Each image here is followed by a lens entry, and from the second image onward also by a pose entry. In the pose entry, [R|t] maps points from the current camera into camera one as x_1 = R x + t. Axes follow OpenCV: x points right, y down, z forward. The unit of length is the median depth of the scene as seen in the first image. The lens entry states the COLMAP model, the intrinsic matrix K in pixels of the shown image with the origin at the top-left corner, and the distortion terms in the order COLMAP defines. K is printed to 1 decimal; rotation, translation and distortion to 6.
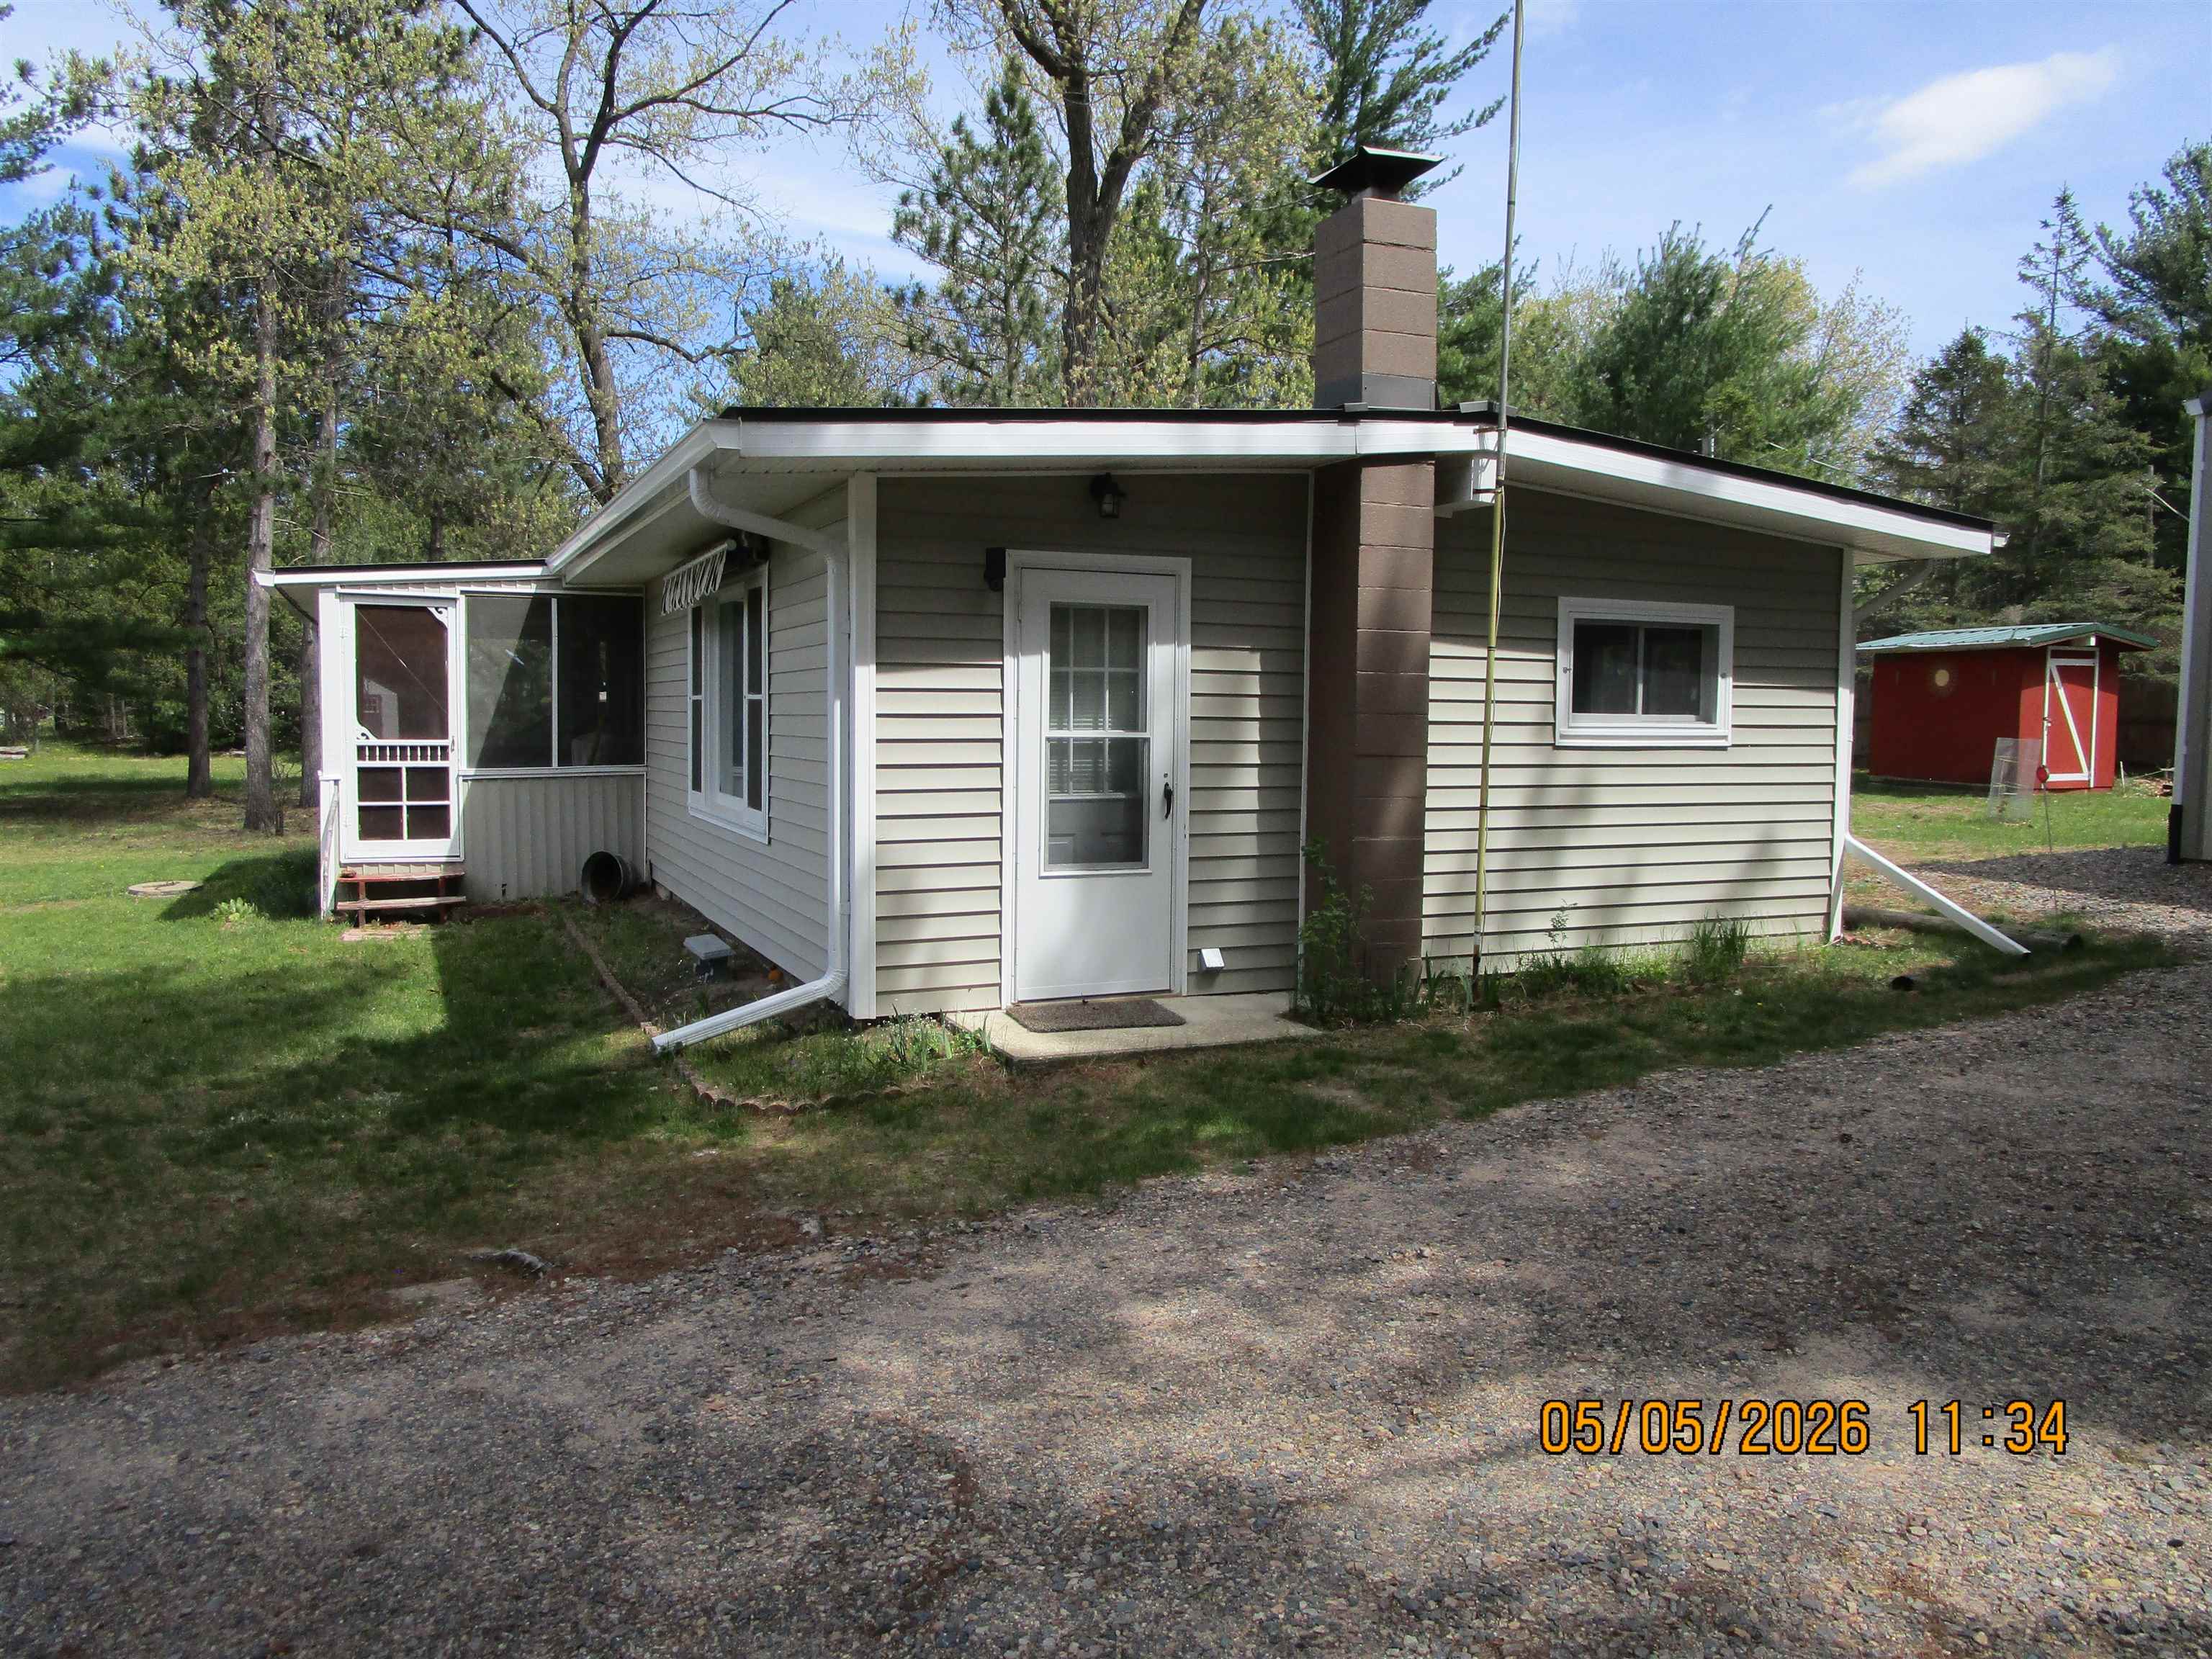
lens RADIAL K [[1576.0, 0, 1091.0], [0, 1576.0, 823.2], [0, 0, 1]] dist [-0.033256, 0.015940]
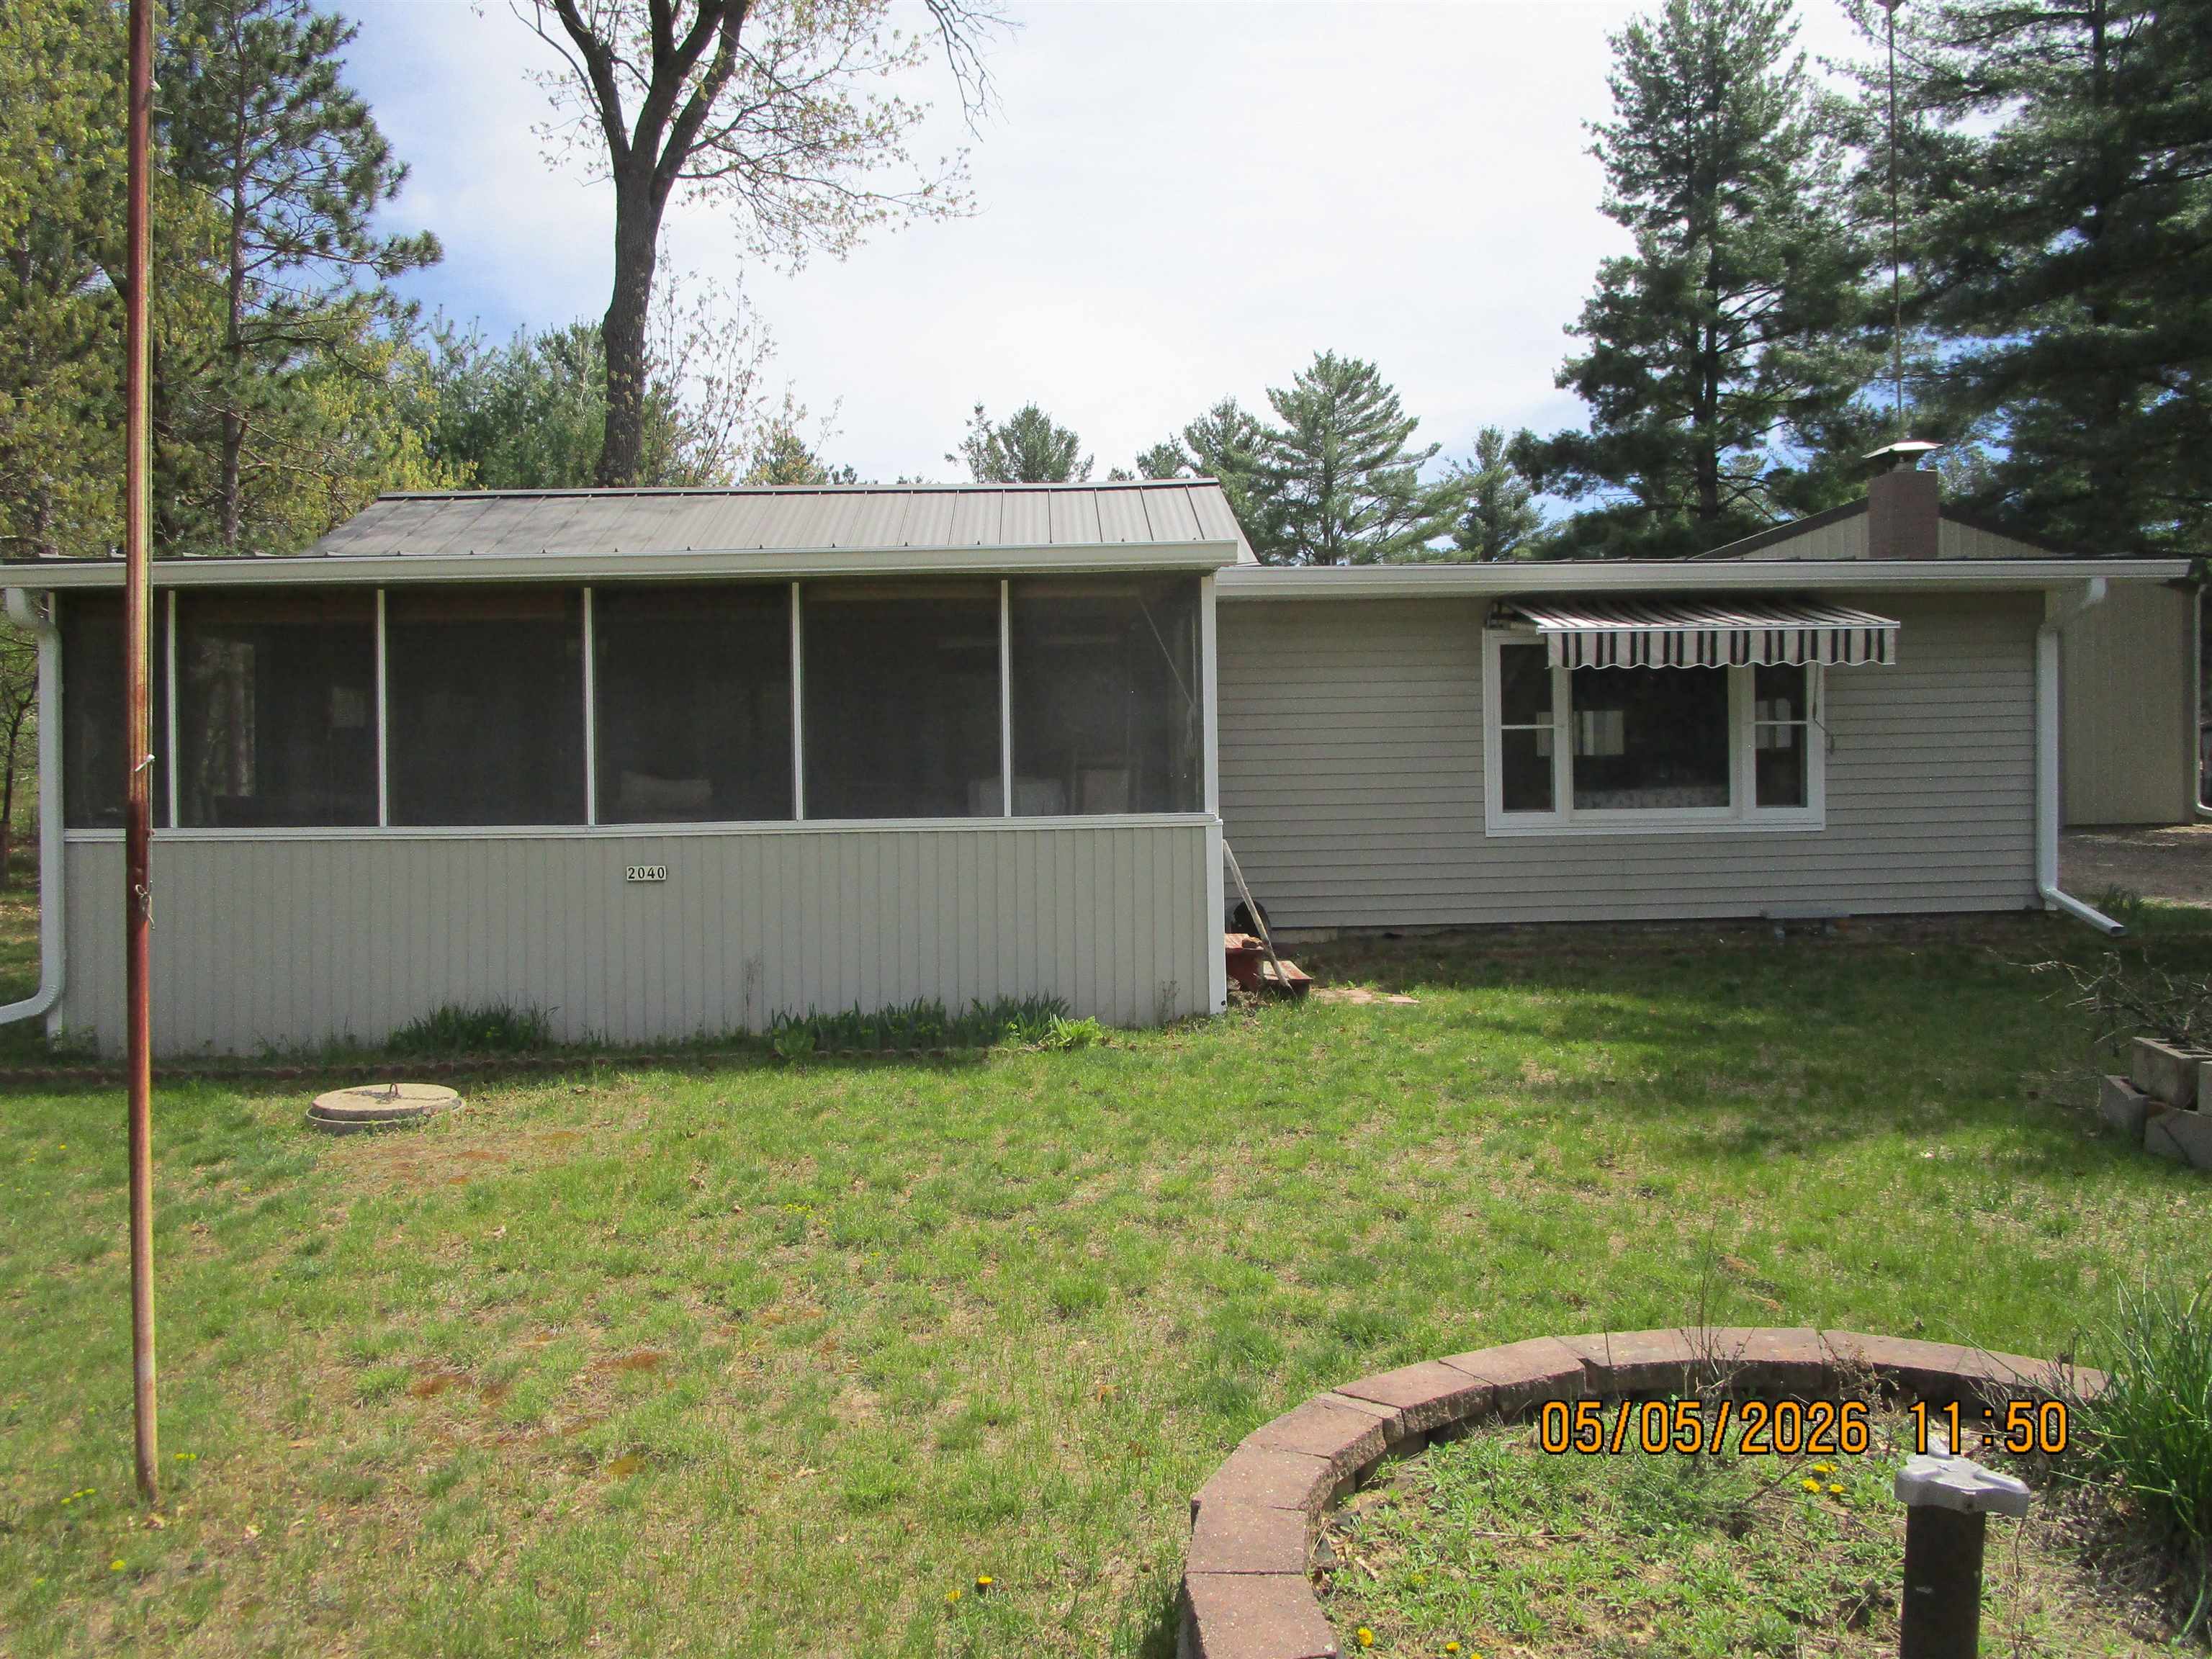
lens RADIAL K [[1576.0, 0, 1115.6], [0, 1576.0, 823.0], [0, 0, 1]] dist [-0.033256, 0.015940]
pose [[0.380733, -0.027158, 0.924286, -1.180860], [0.087925, 0.996103, -0.006950, -0.026592], [-0.920495, 0.083914, 0.381638, 0.730532]]
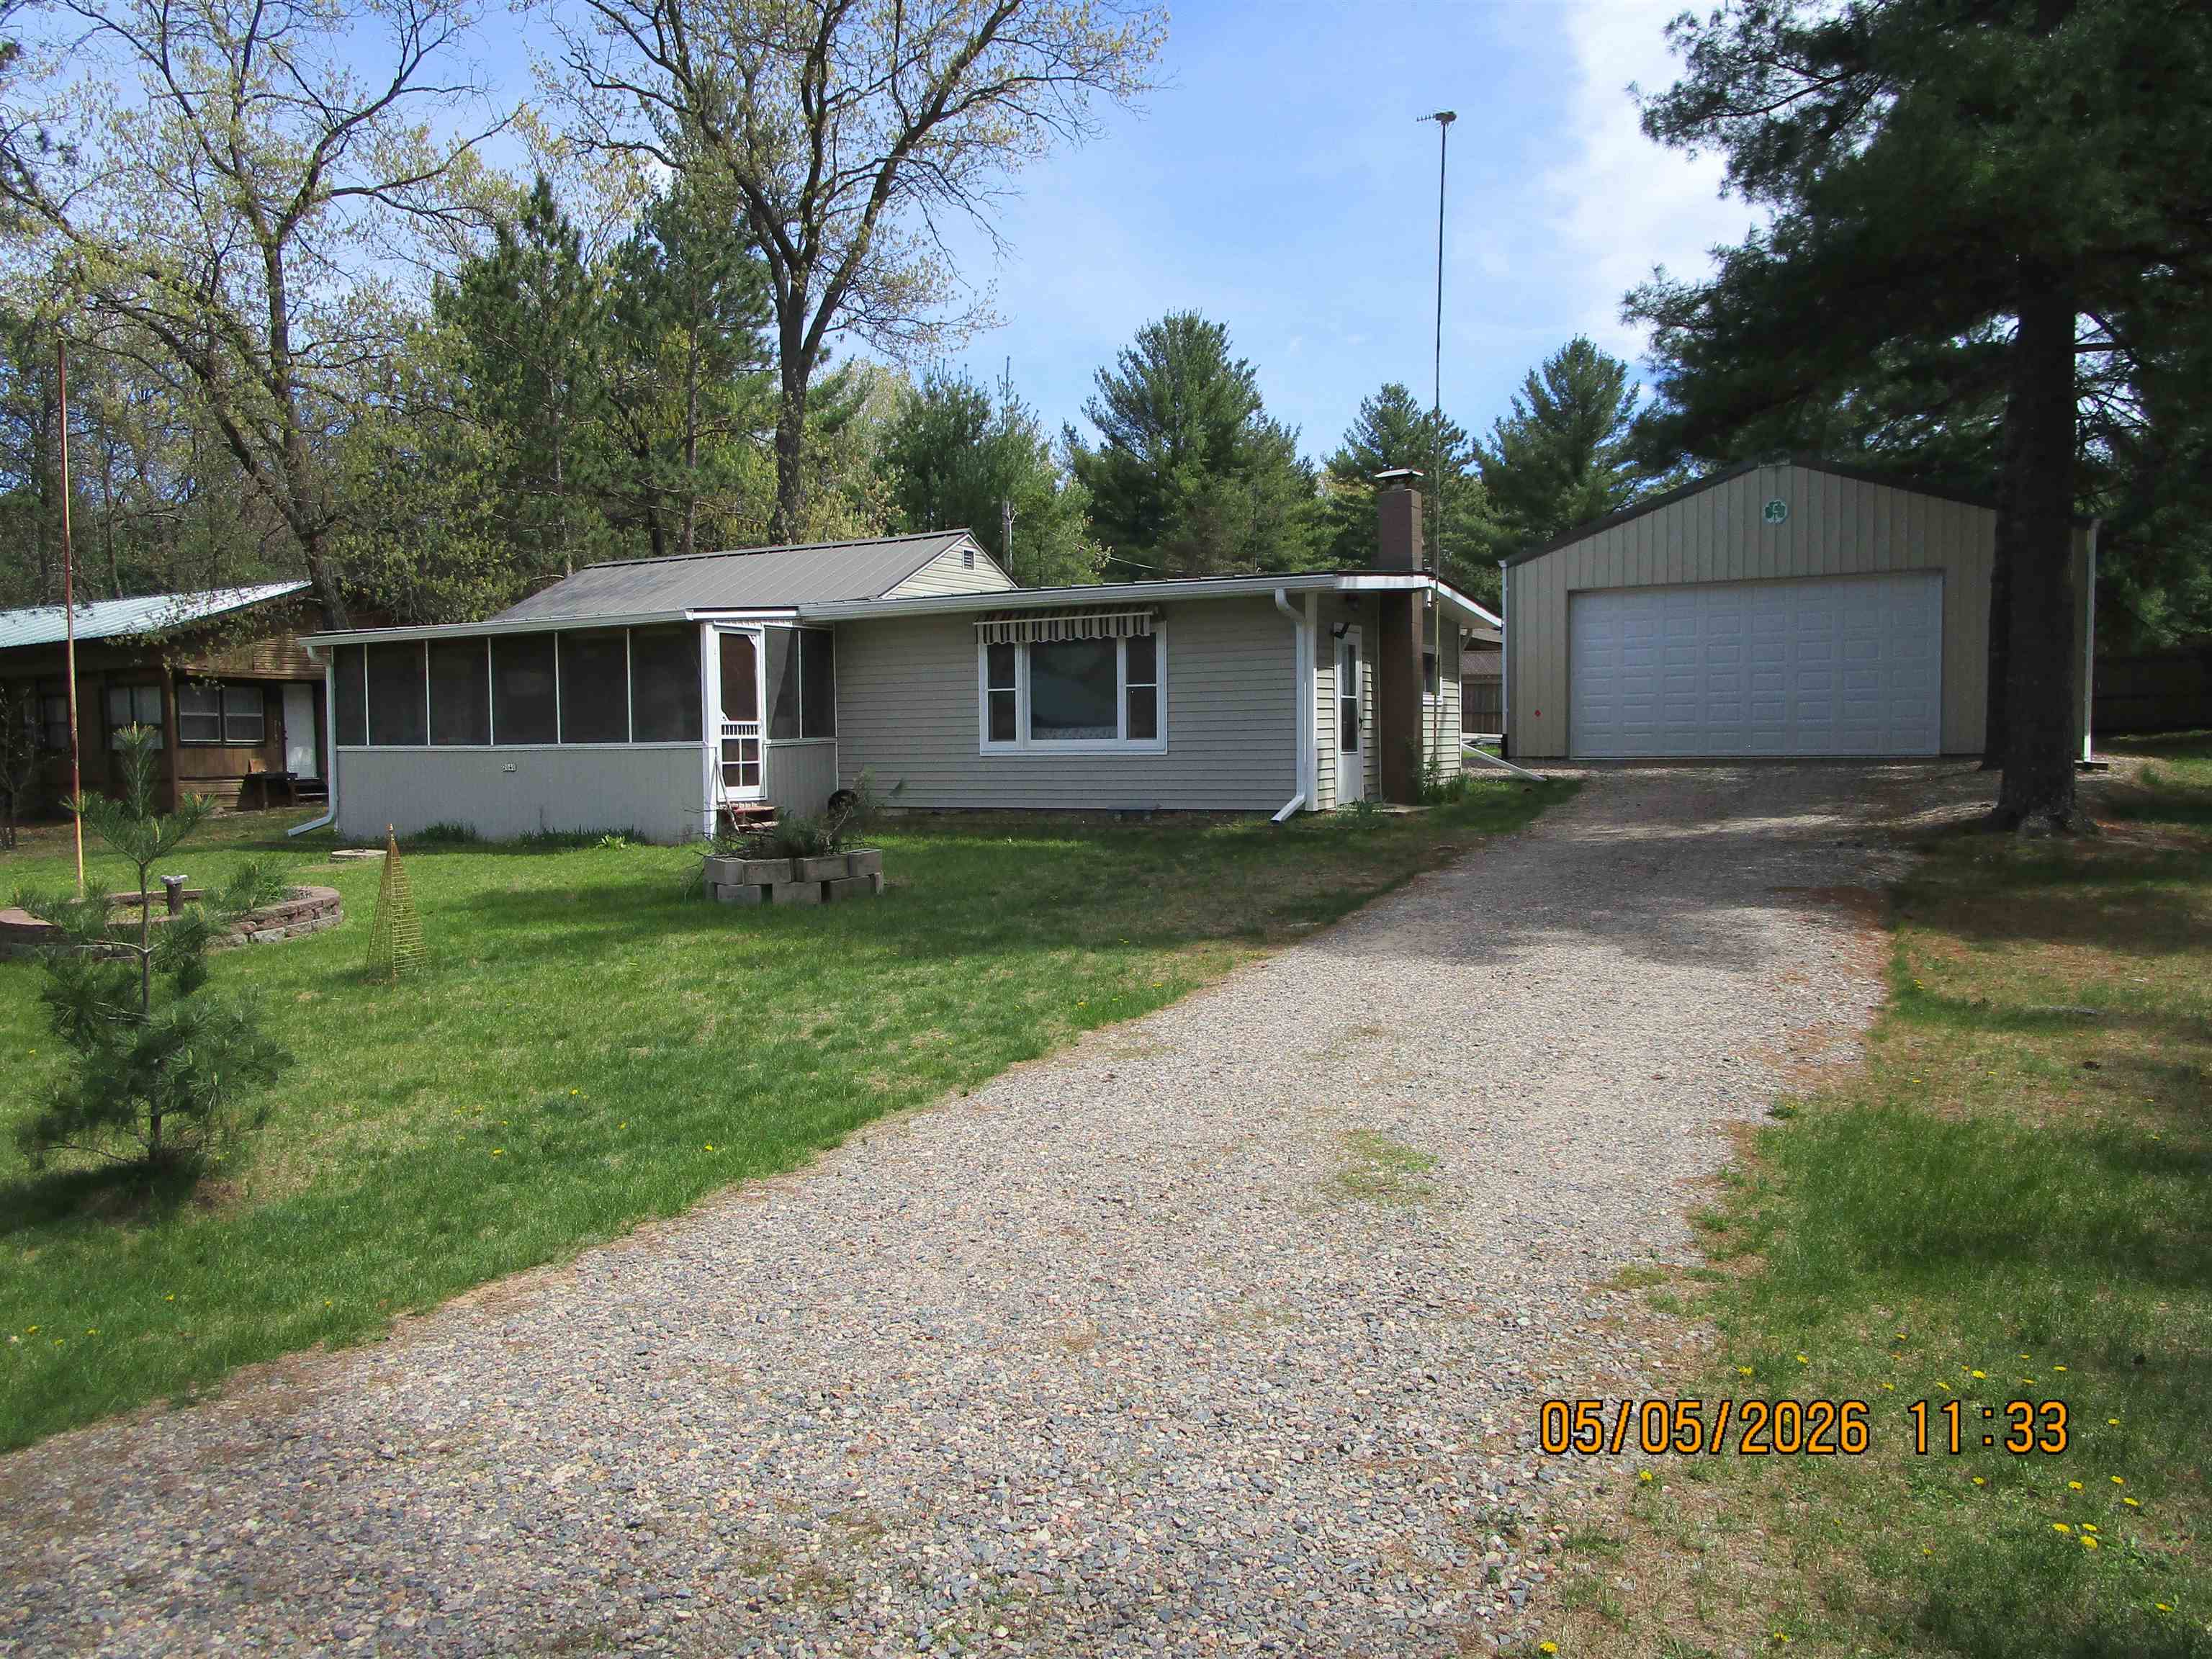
lens RADIAL K [[1576.0, 0, 1098.2], [0, 1576.0, 827.2], [0, 0, 1]] dist [-0.033256, 0.015940]
pose [[0.786188, -0.056881, 0.615364, -1.107290], [0.066742, 0.997746, 0.006957, 0.062778], [-0.614373, 0.035601, 0.788212, -0.423979]]
